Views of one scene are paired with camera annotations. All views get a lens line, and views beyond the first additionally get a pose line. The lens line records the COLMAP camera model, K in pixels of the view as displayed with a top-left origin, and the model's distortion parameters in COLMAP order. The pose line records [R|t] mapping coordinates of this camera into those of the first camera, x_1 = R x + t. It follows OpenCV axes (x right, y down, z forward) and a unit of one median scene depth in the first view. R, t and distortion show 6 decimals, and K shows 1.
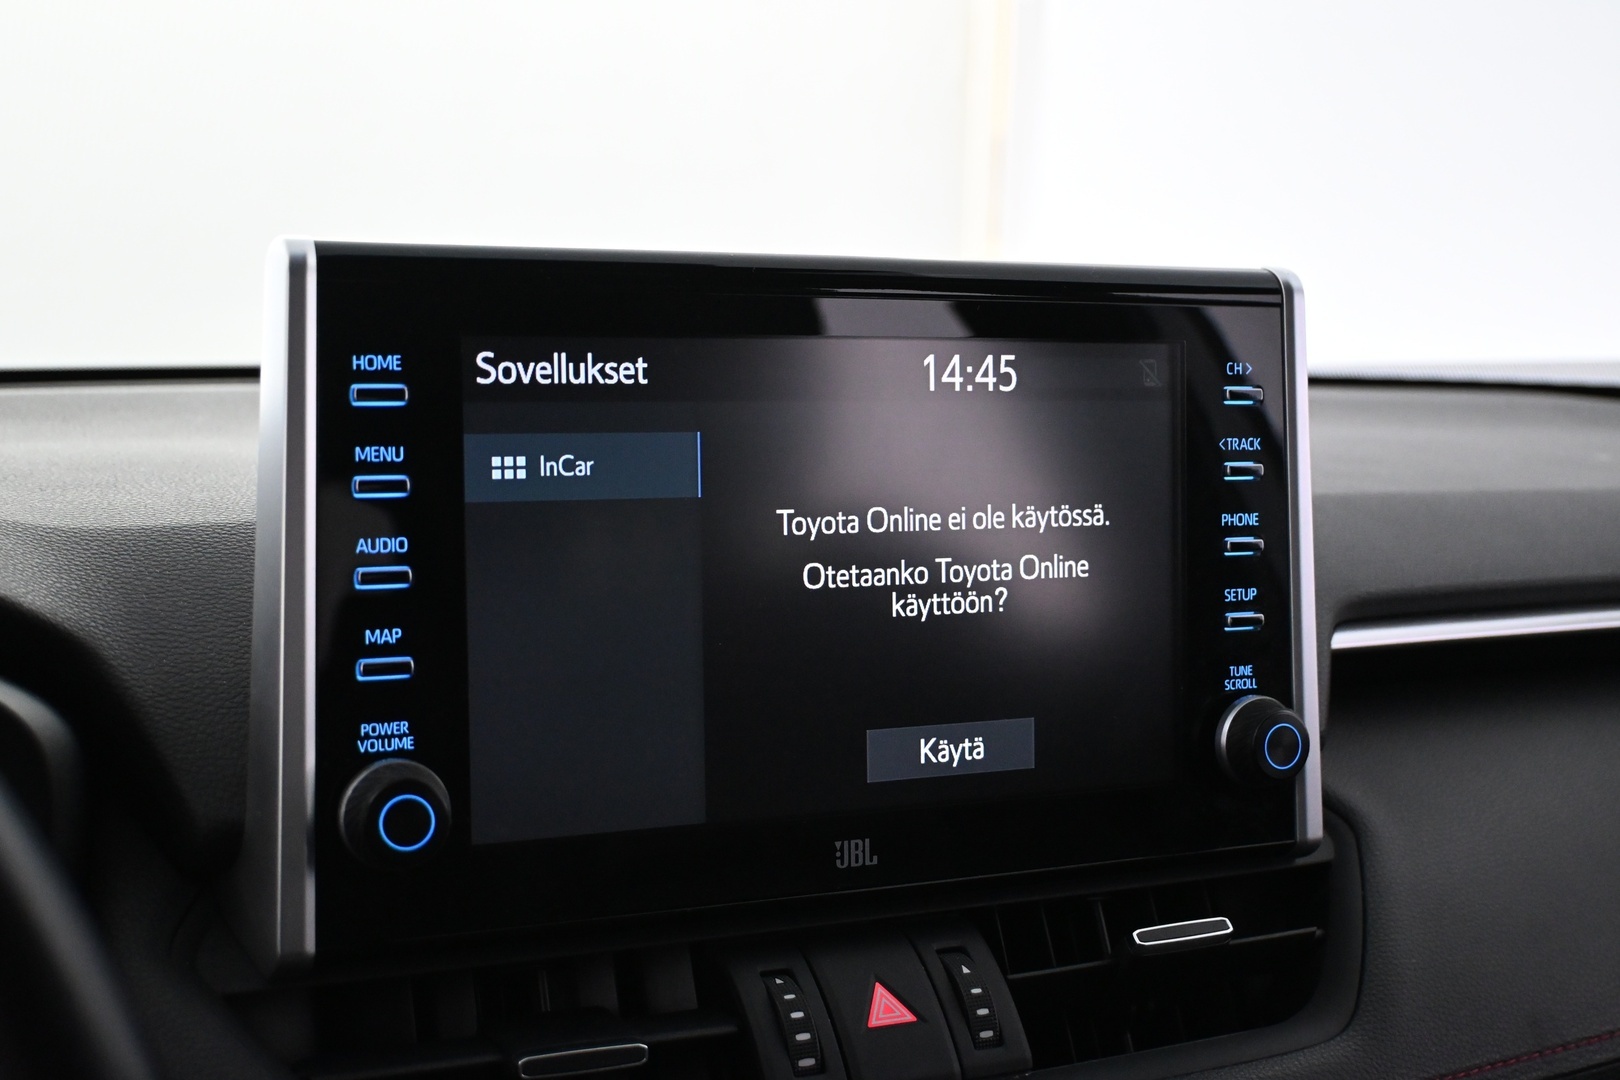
lens RADIAL K [[2082.9, 0, 810.0], [0, 2082.9, 540.0], [0, 0, 1]] dist [0.007033, -0.018578]
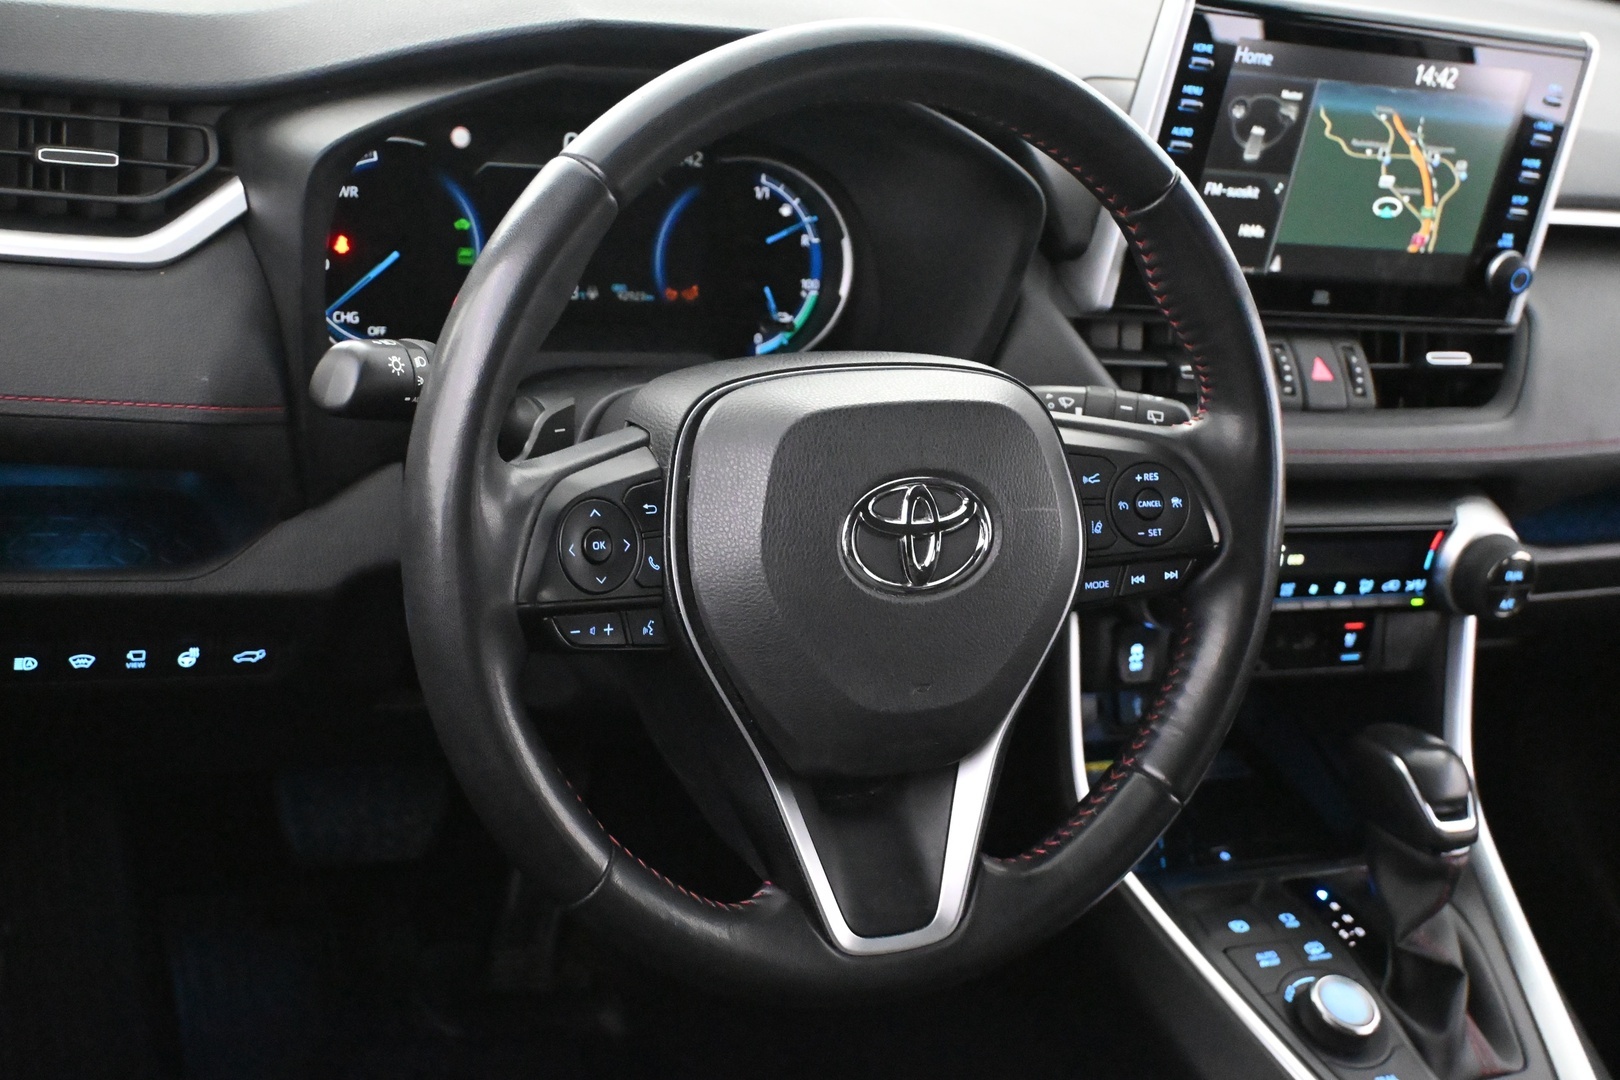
lens RADIAL K [[2194.9, 0, 810.0], [0, 2194.9, 540.0], [0, 0, 1]] dist [0.018873, -0.042771]
pose [[0.979490, 0.173903, 0.101769, -0.671517], [-0.198320, 0.921337, 0.334375, -0.265100], [-0.035615, -0.347700, 0.936929, -1.152847]]
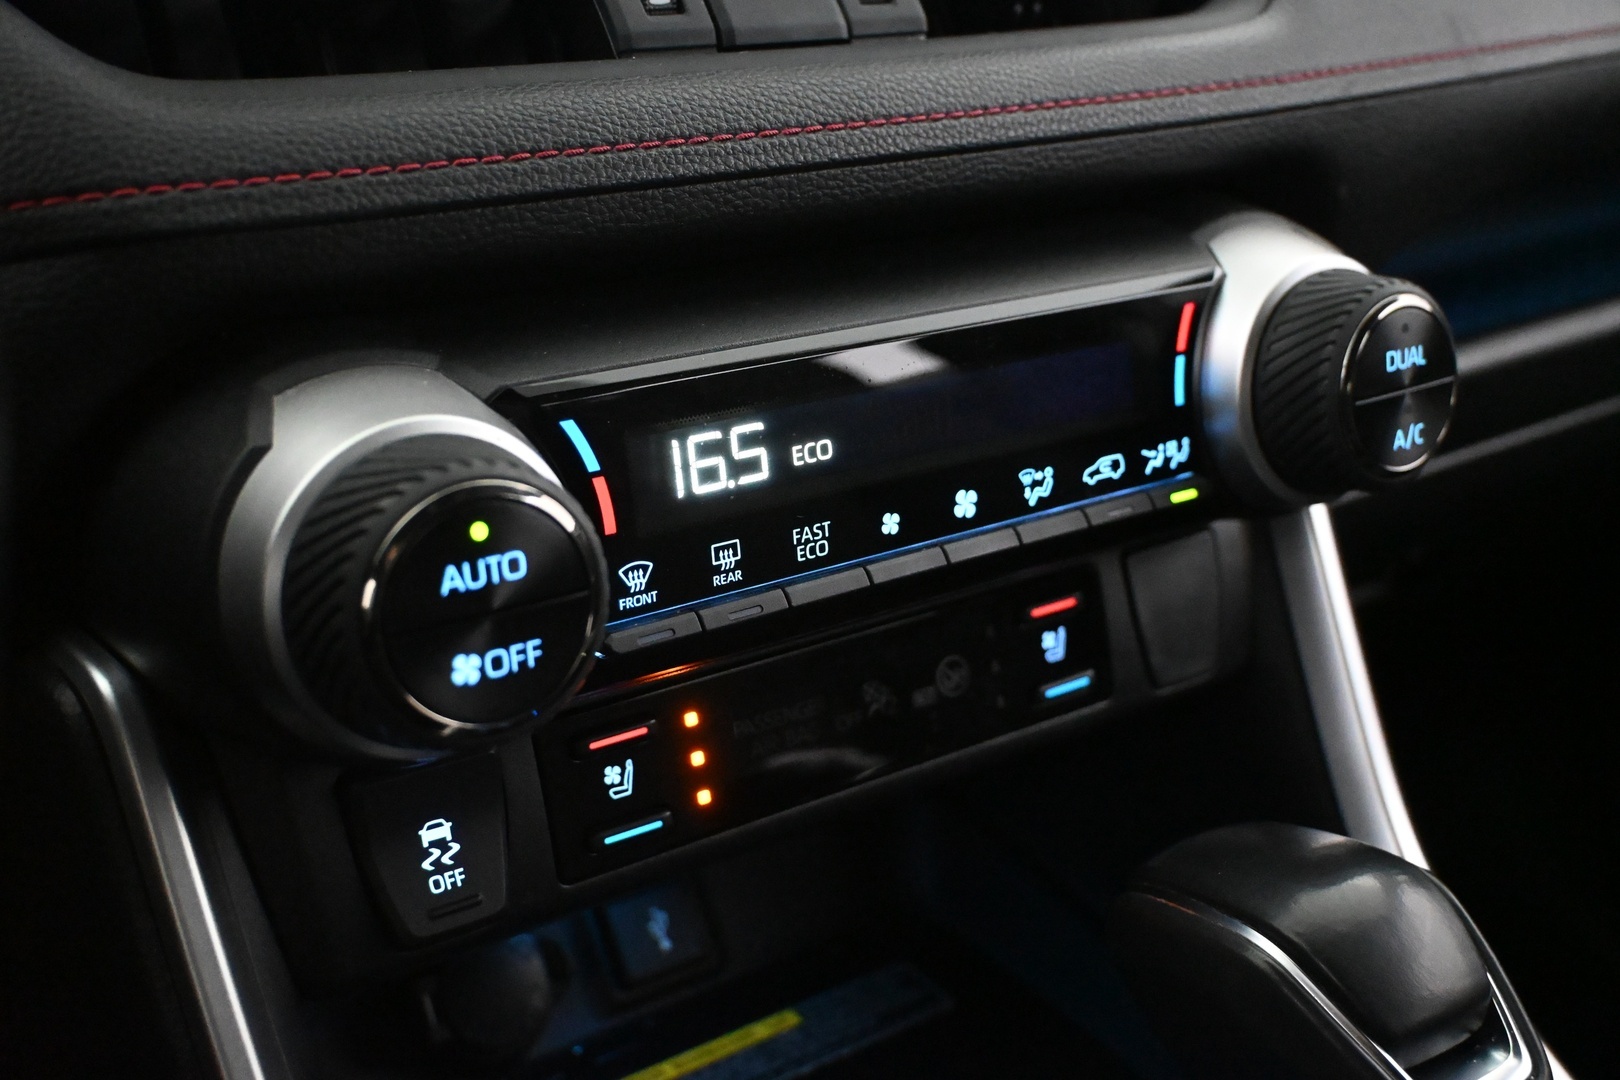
lens RADIAL K [[1902.2, 0, 810.0], [0, 1902.2, 540.0], [0, 0, 1]] dist [-0.015271, 0.055165]
pose [[0.982939, -0.079904, 0.165671, -0.078657], [0.038448, 0.970071, 0.239760, 0.264917], [-0.179871, -0.229299, 0.956592, 0.250514]]
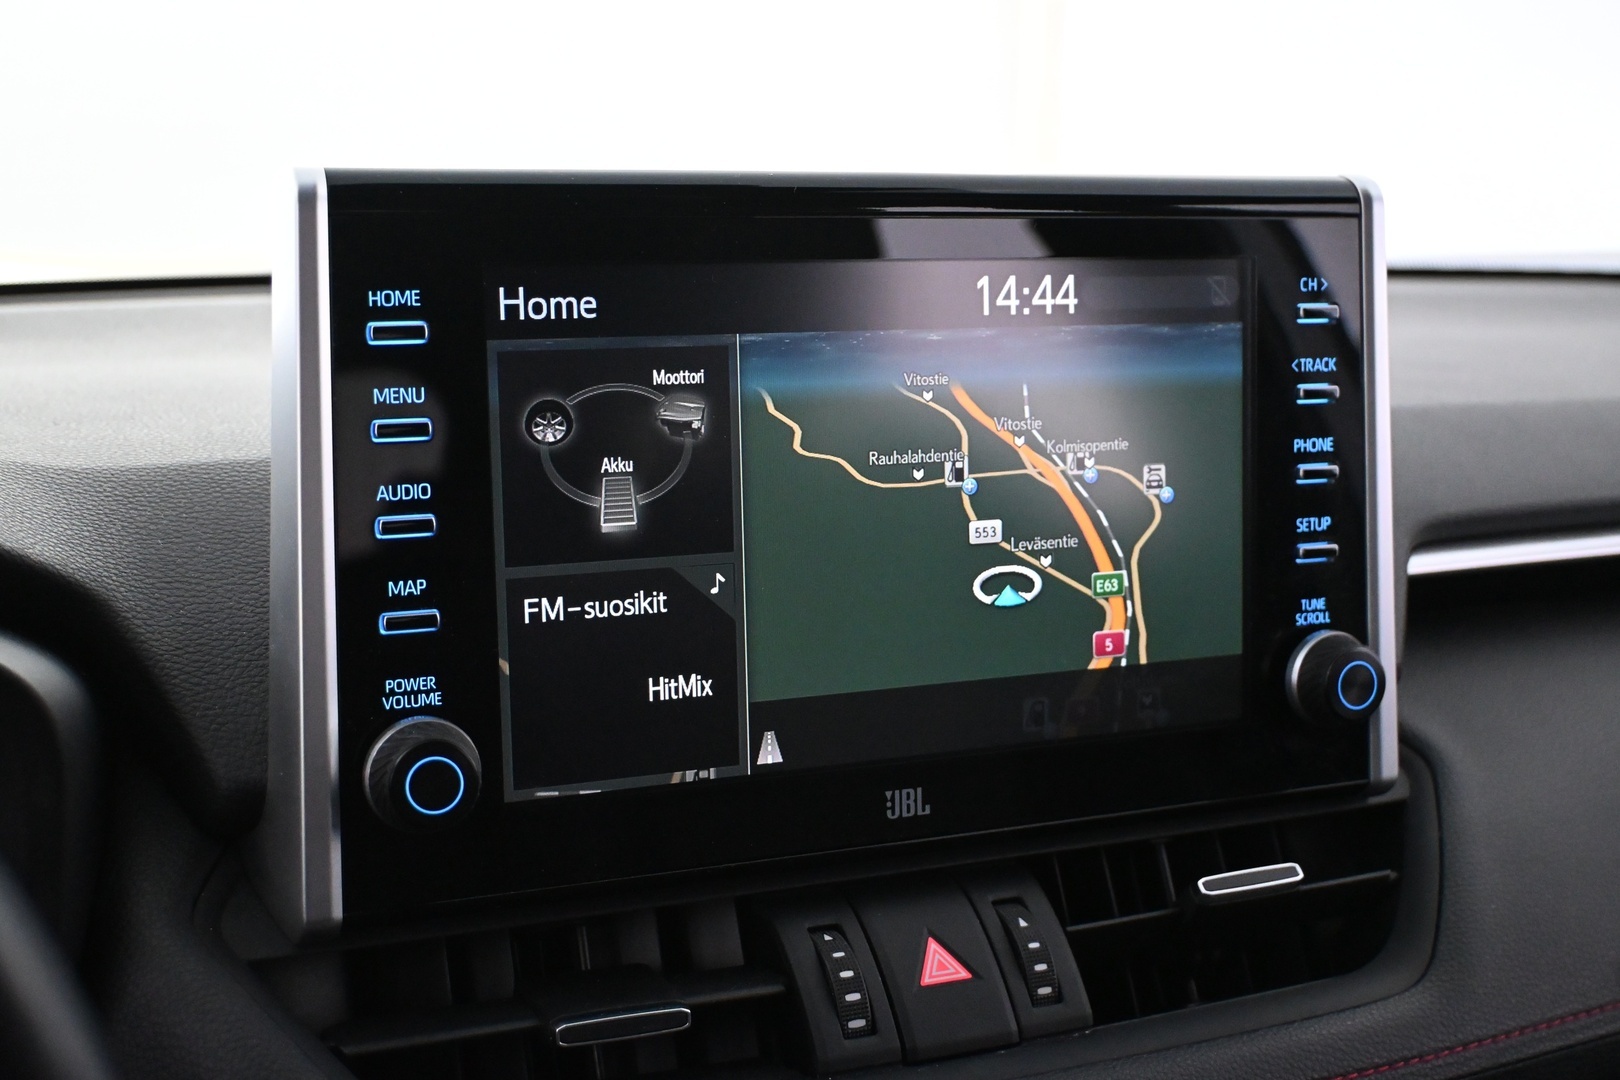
lens RADIAL K [[2082.9, 0, 810.0], [0, 2082.9, 540.0], [0, 0, 1]] dist [0.007033, -0.018578]
pose [[0.999607, -0.006182, -0.027345, 0.004269], [0.007887, 0.998002, 0.062686, -0.030446], [0.026903, -0.062877, 0.997659, 0.053970]]
